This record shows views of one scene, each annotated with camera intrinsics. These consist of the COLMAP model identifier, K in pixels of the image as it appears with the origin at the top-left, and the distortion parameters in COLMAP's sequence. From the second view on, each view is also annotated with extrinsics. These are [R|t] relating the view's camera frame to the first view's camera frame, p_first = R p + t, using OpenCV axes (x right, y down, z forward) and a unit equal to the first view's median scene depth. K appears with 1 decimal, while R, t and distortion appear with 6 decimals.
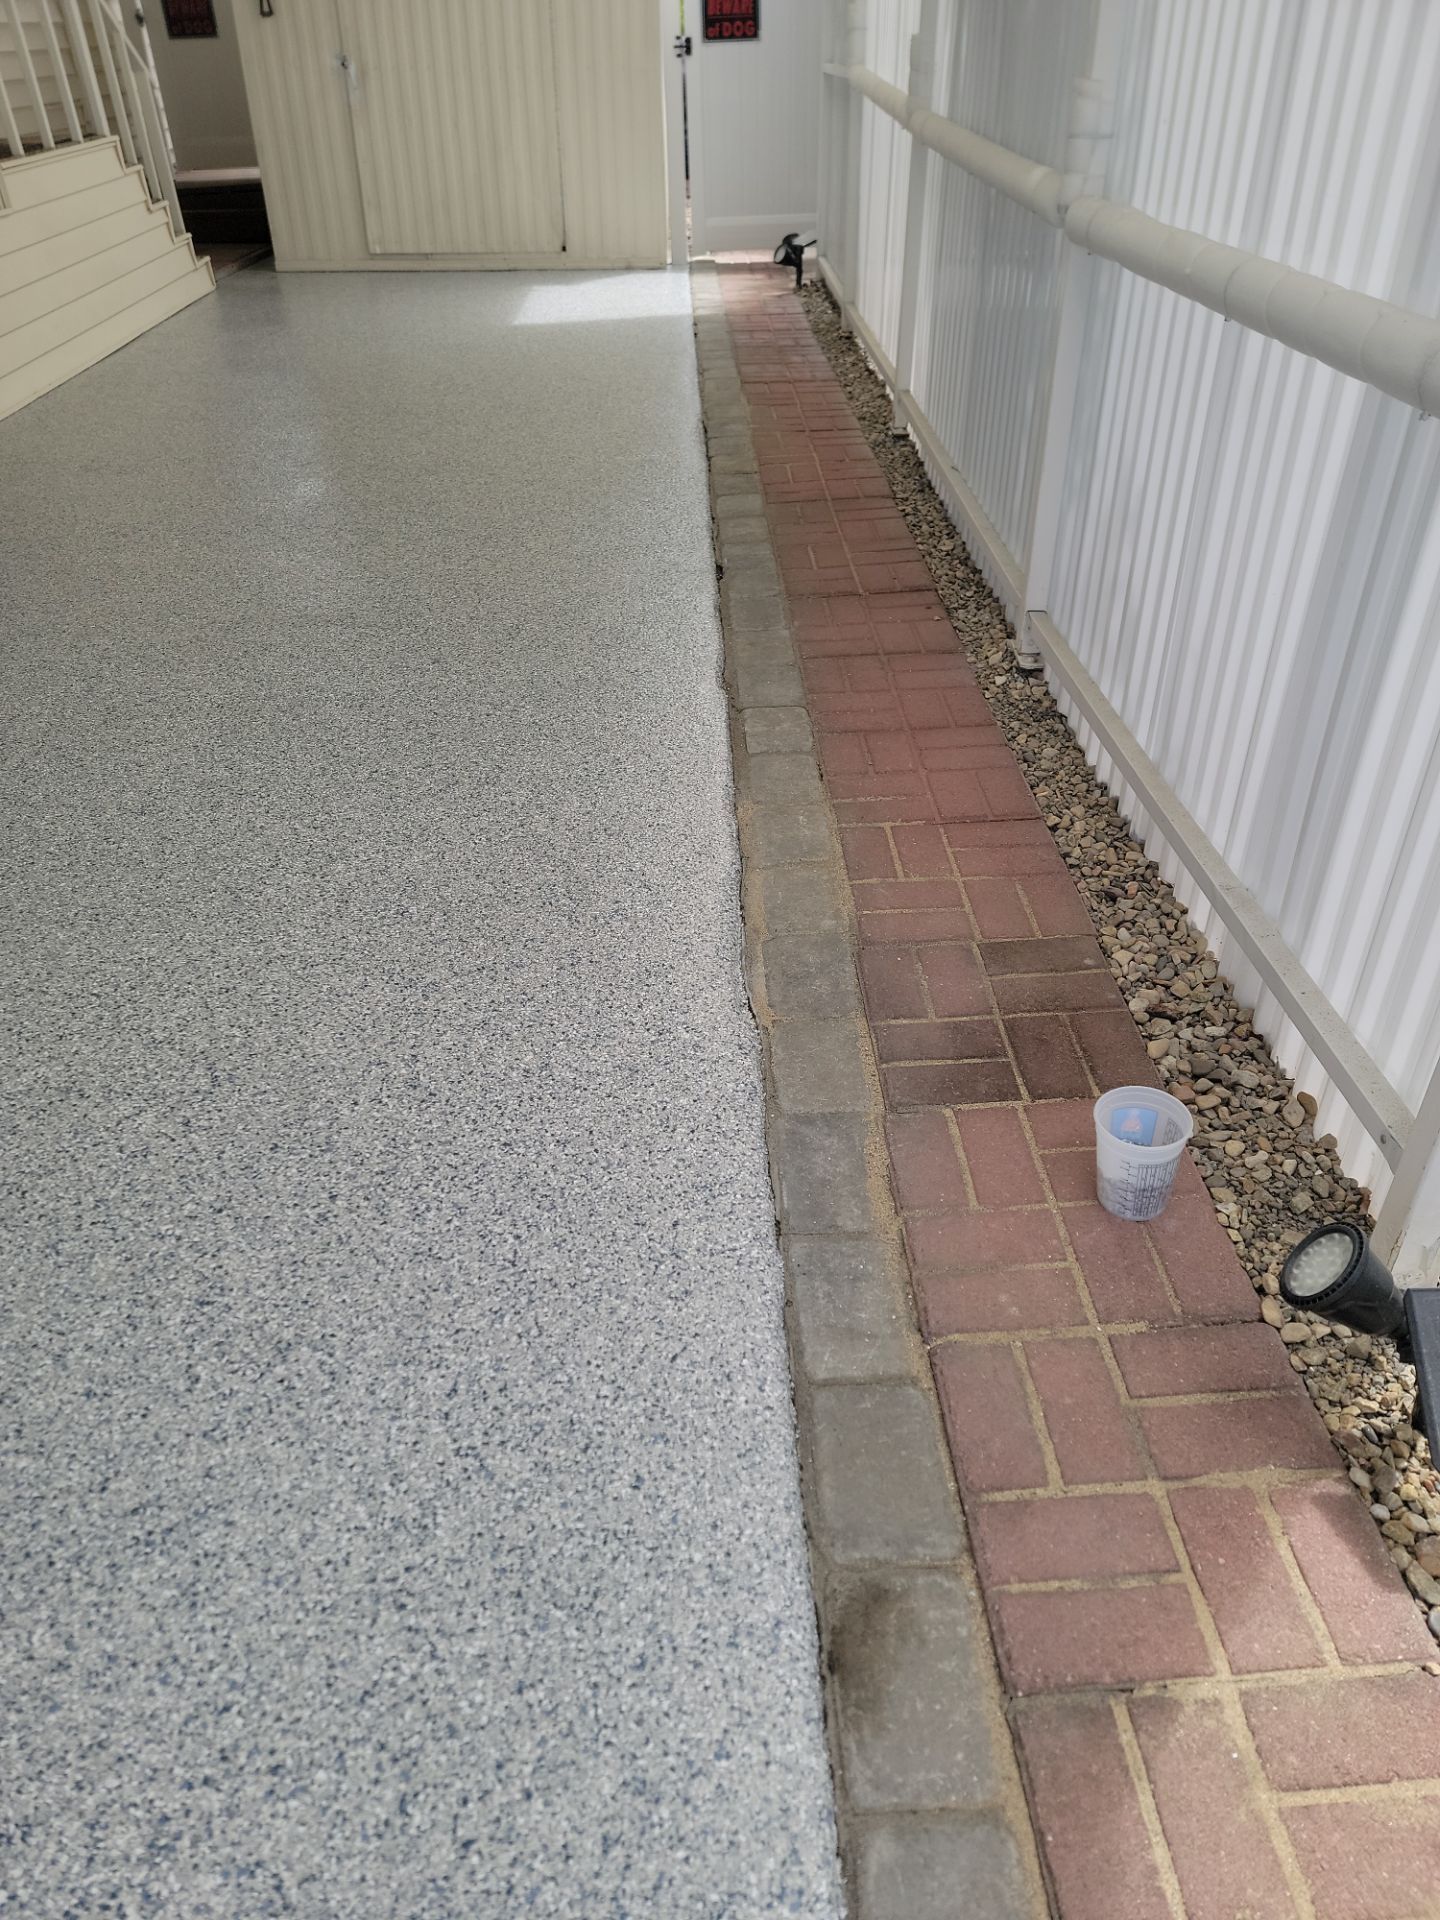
lens RADIAL K [[1316.9, 0, 708.9], [0, 1316.9, 997.3], [0, 0, 1]] dist [0.080925, -0.079540]
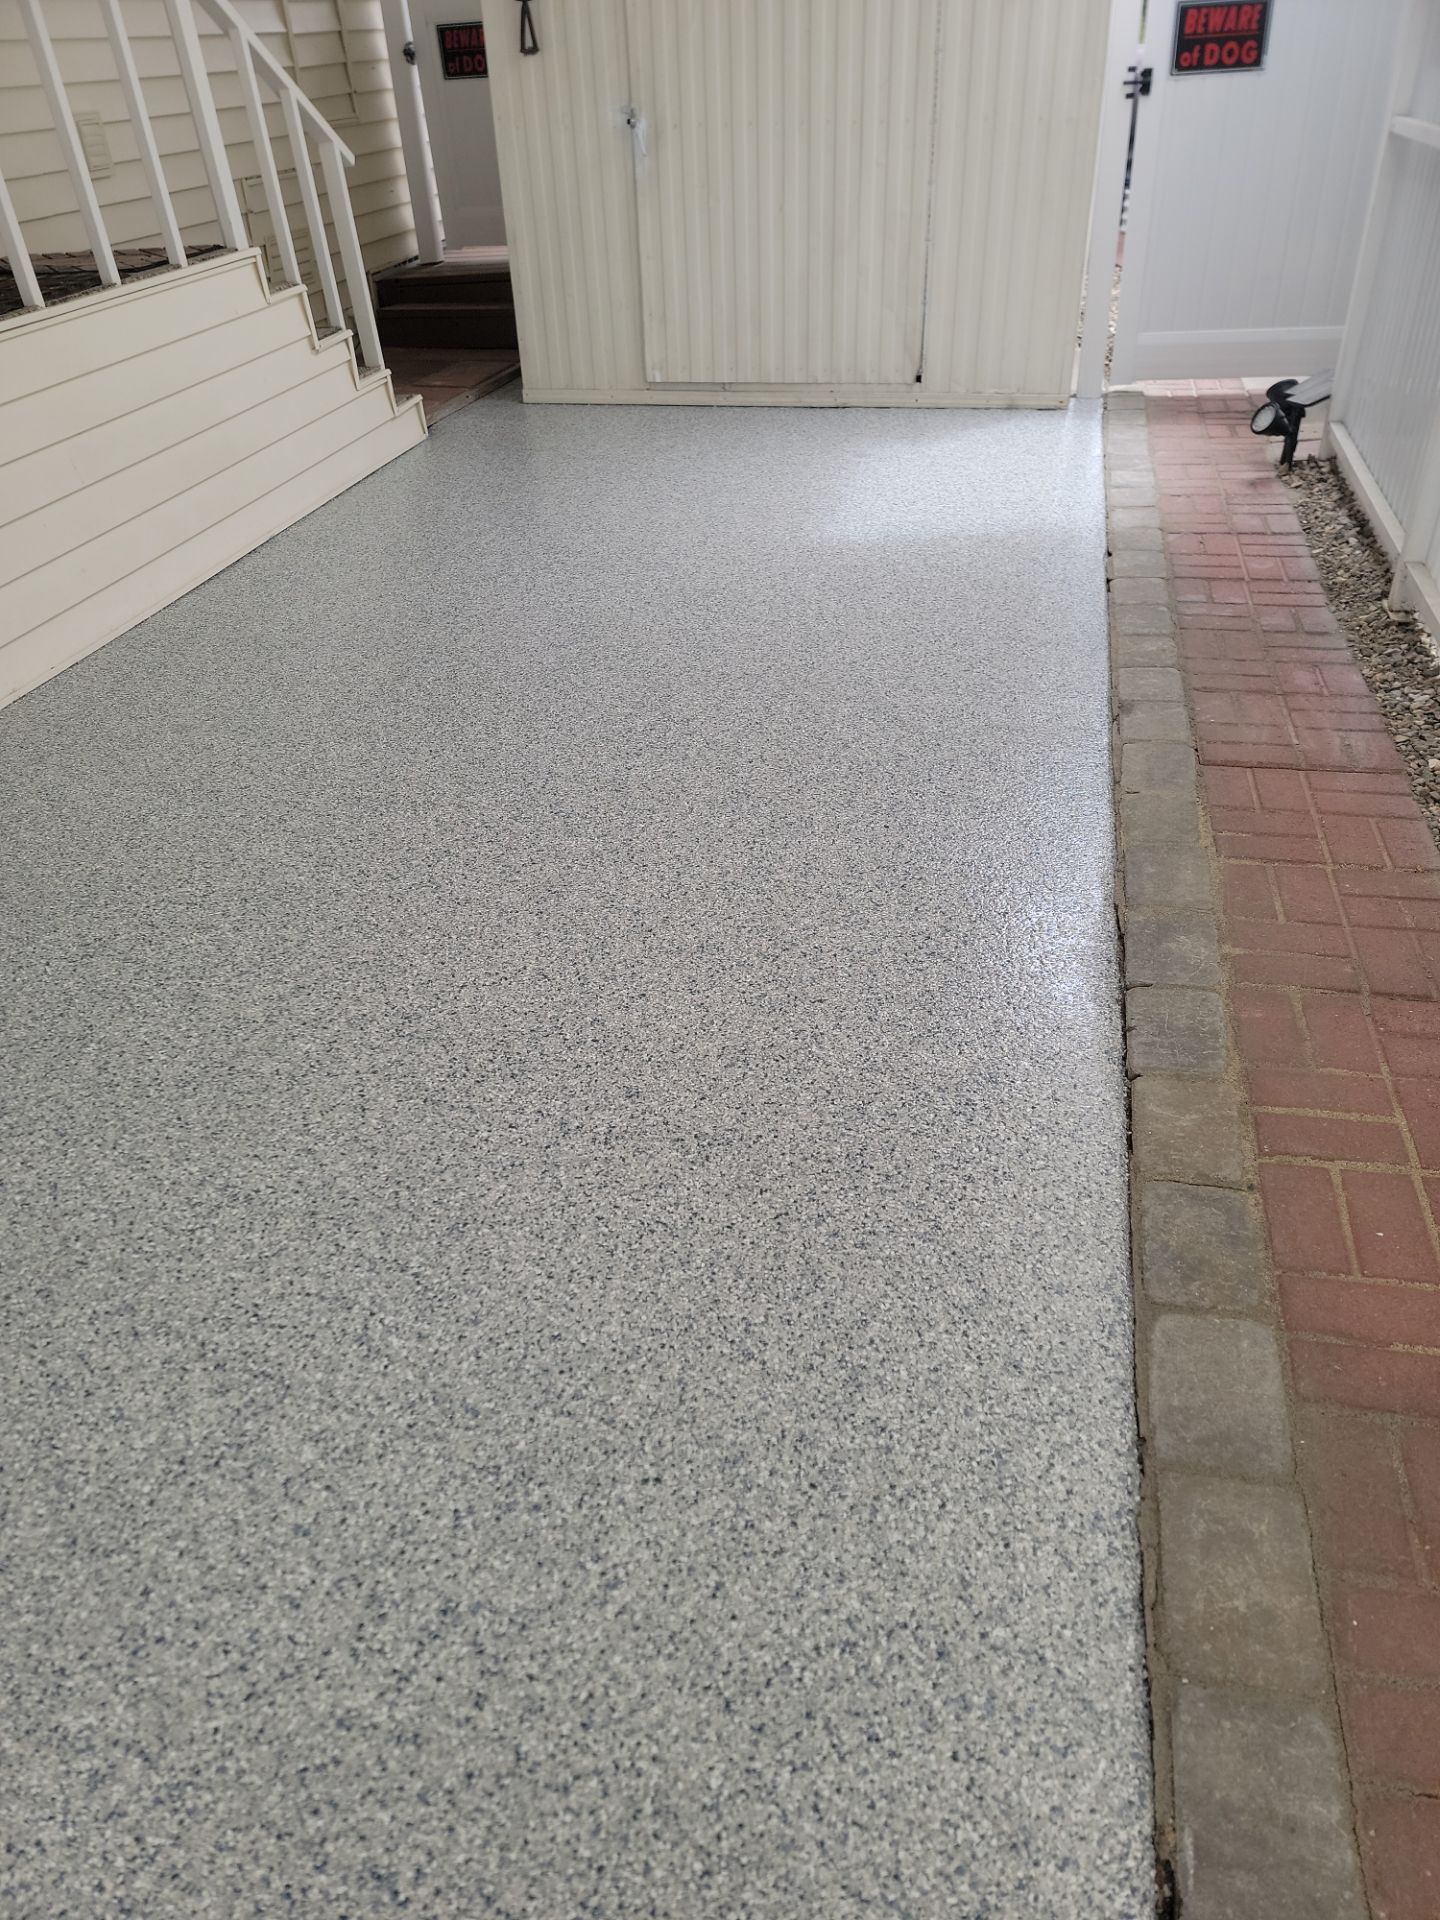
lens RADIAL K [[1322.7, 0, 726.4], [0, 1322.7, 976.4], [0, 0, 1]] dist [0.090659, -0.084910]
pose [[0.970564, 0.116226, -0.210943, -0.026703], [-0.118864, 0.992911, 0.000178, -0.283989], [0.209469, 0.024900, 0.977498, 0.366700]]
